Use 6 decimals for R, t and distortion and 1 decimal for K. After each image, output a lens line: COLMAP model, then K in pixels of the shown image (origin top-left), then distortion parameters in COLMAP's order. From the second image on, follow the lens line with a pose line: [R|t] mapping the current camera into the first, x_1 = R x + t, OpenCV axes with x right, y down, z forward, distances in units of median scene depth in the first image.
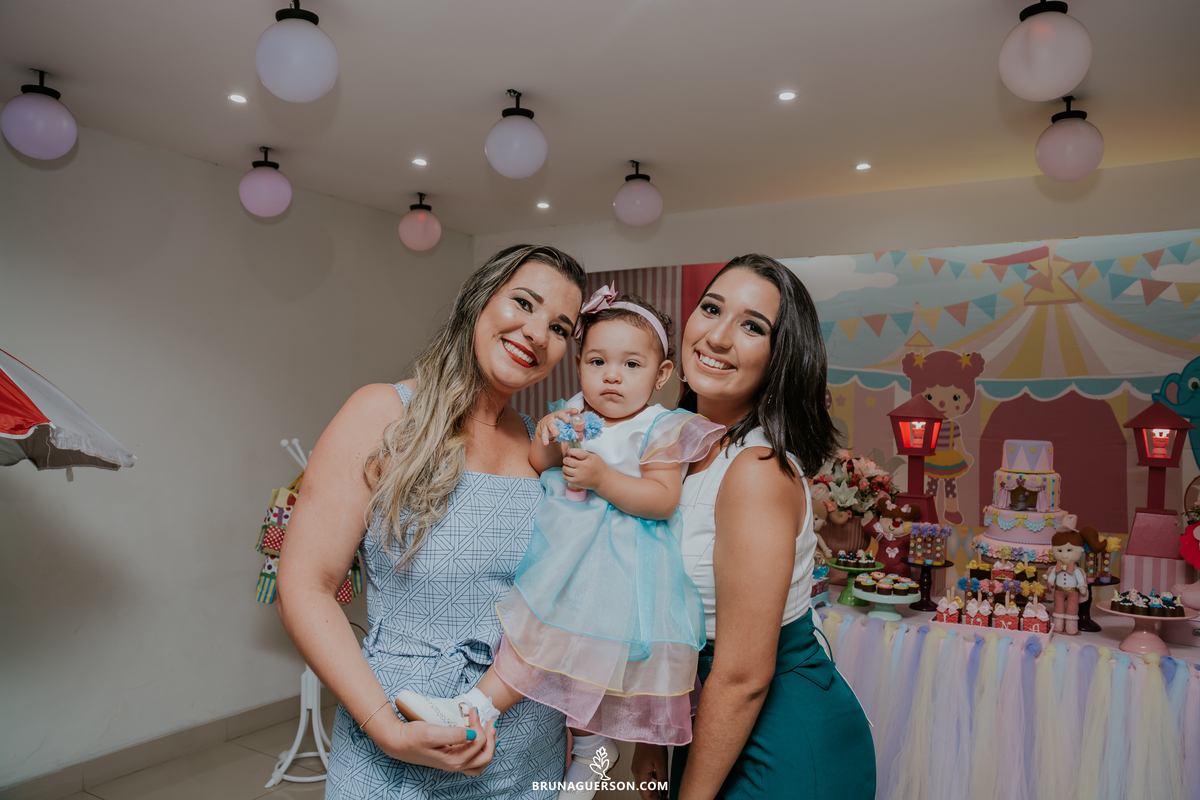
lens RADIAL K [[885.1, 0, 601.3], [0, 885.1, 405.8], [0, 0, 1]] dist [-0.131264, 0.116805]
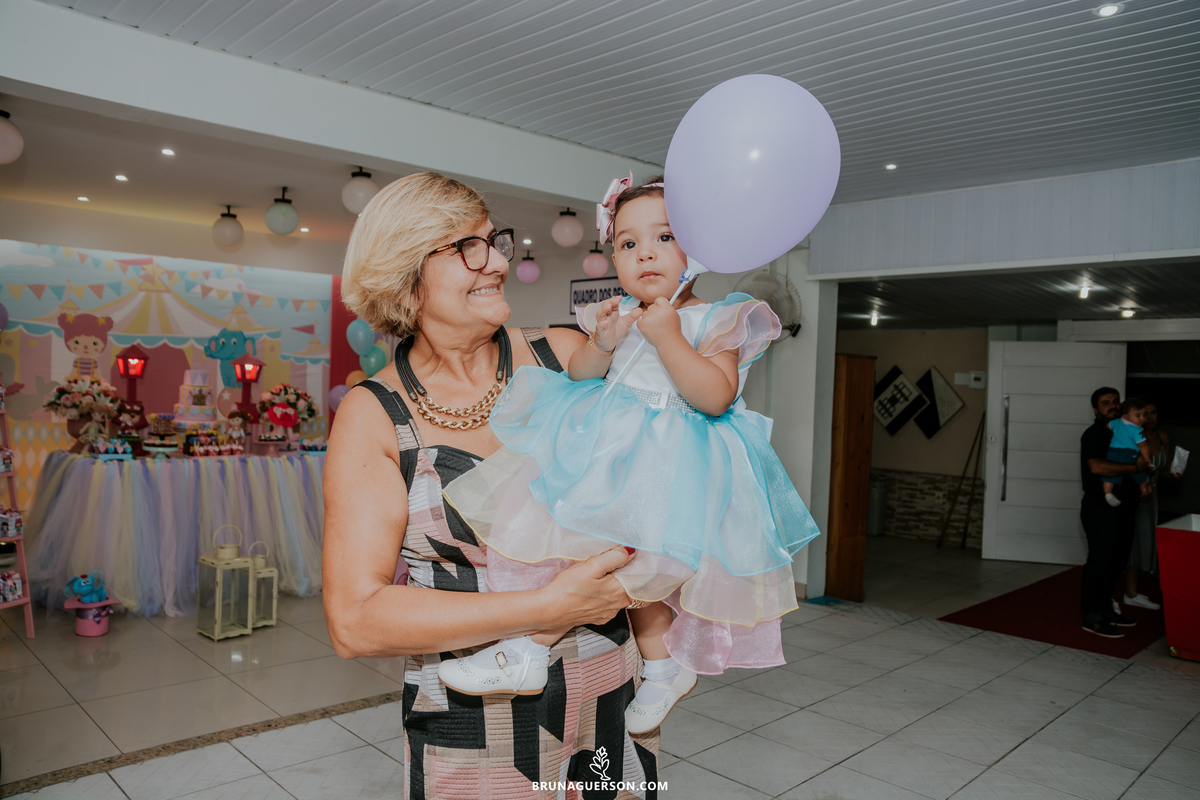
lens RADIAL K [[885.1, 0, 601.3], [0, 885.1, 405.8], [0, 0, 1]] dist [-0.131264, 0.116805]
pose [[0.244914, -0.037170, 0.968832, -1.116325], [-0.041420, 0.997951, 0.048758, -0.013324], [-0.968660, -0.052070, 0.242872, -0.361693]]
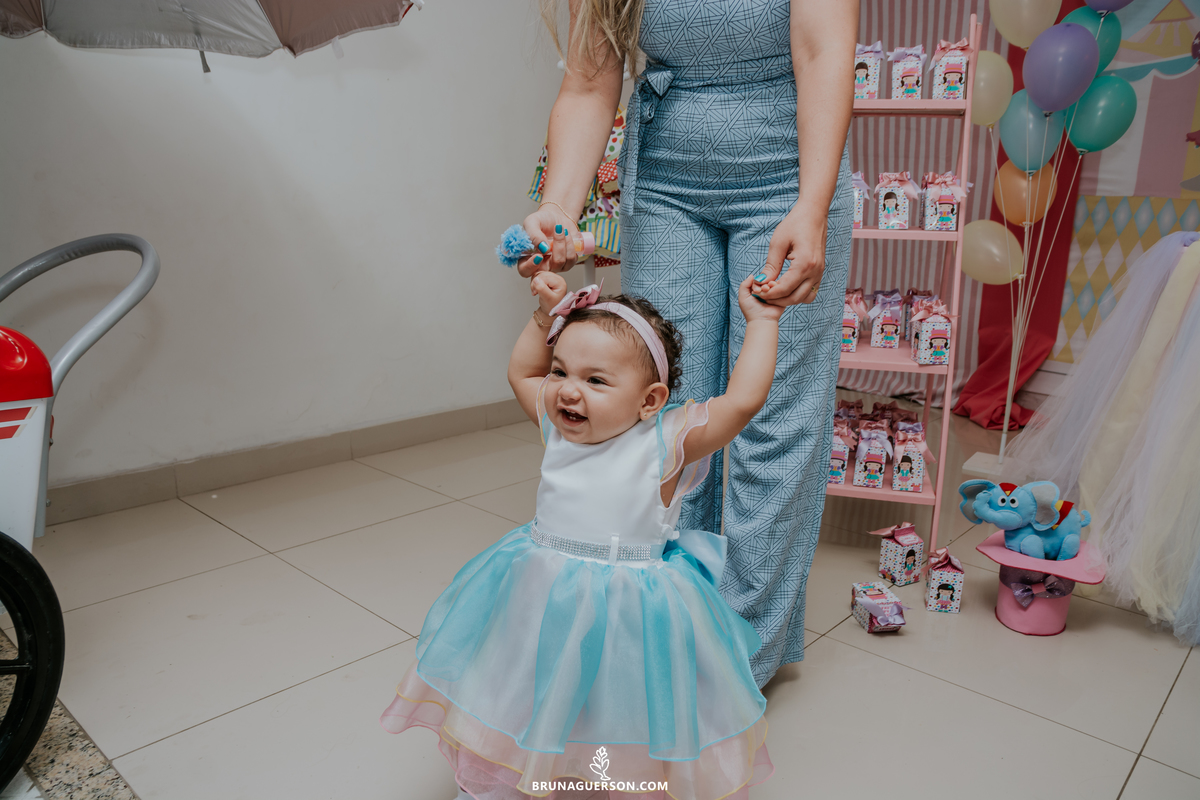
lens RADIAL K [[885.1, 0, 601.3], [0, 885.1, 405.8], [0, 0, 1]] dist [-0.131264, 0.116805]
pose [[0.980778, 0.049927, -0.188631, -0.165376], [-0.004903, 0.972711, 0.231967, 0.173554], [0.195064, -0.226583, 0.954259, 0.161852]]
